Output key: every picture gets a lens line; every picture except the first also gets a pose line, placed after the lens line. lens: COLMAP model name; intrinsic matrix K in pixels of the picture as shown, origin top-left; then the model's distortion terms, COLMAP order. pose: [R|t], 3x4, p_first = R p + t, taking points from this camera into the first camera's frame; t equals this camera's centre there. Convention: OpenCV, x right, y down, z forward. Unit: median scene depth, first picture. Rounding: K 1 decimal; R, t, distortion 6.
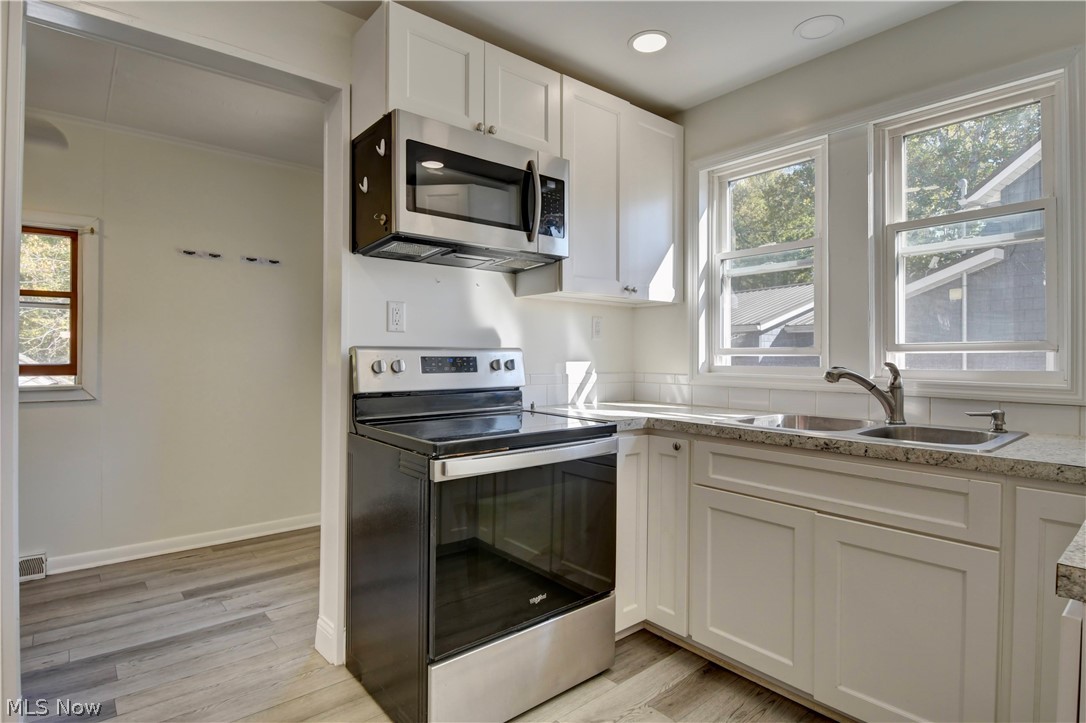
lens RADIAL K [[553.2, 0, 564.8], [0, 553.2, 361.0], [0, 0, 1]] dist [-0.006964, -0.008193]
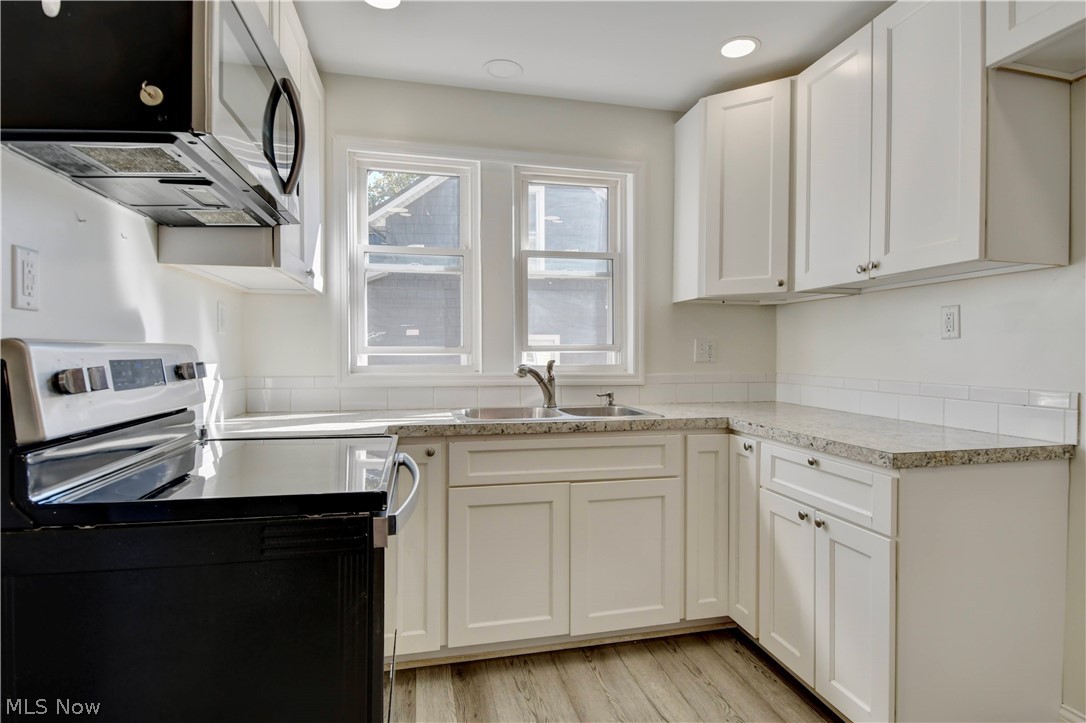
lens RADIAL K [[553.2, 0, 546.7], [0, 553.2, 359.7], [0, 0, 1]] dist [-0.006964, -0.008193]
pose [[0.476037, -0.012186, 0.879341, -0.546877], [0.009249, 0.999918, 0.008850, -0.009405], [-0.879376, 0.003920, 0.476111, 0.392580]]
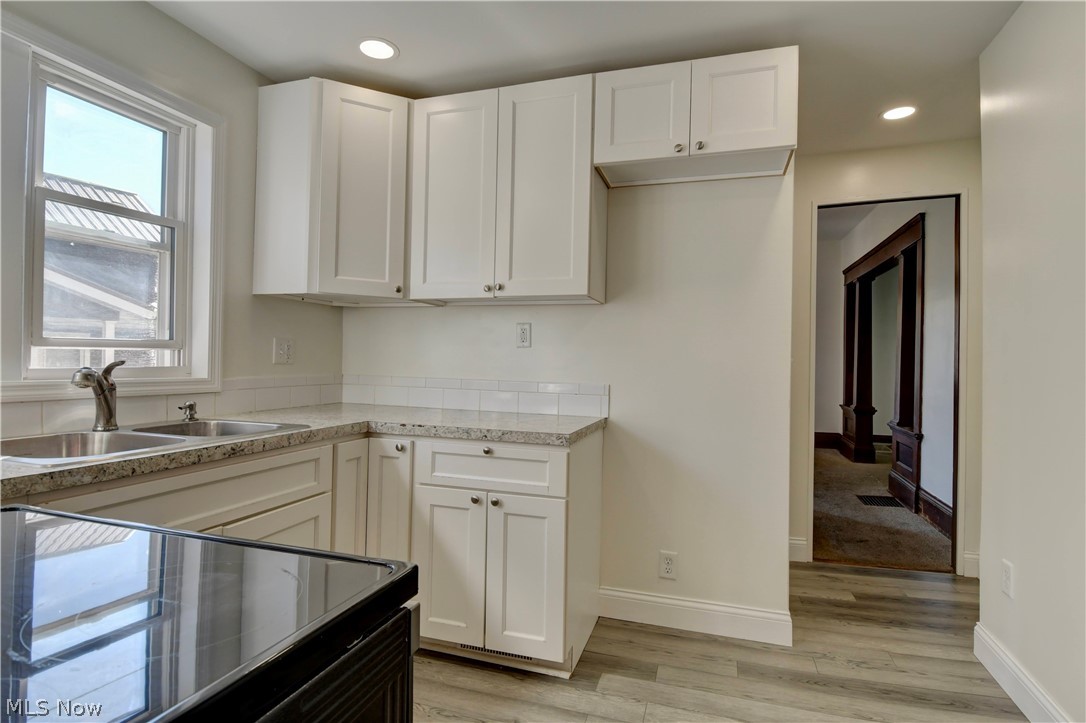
lens RADIAL K [[553.2, 0, 540.4], [0, 553.2, 358.2], [0, 0, 1]] dist [-0.006964, -0.008193]
pose [[-0.507715, -0.010436, 0.861462, -0.505075], [-0.011392, 0.999921, 0.005399, -0.013625], [-0.861450, -0.007073, -0.507793, 0.859712]]
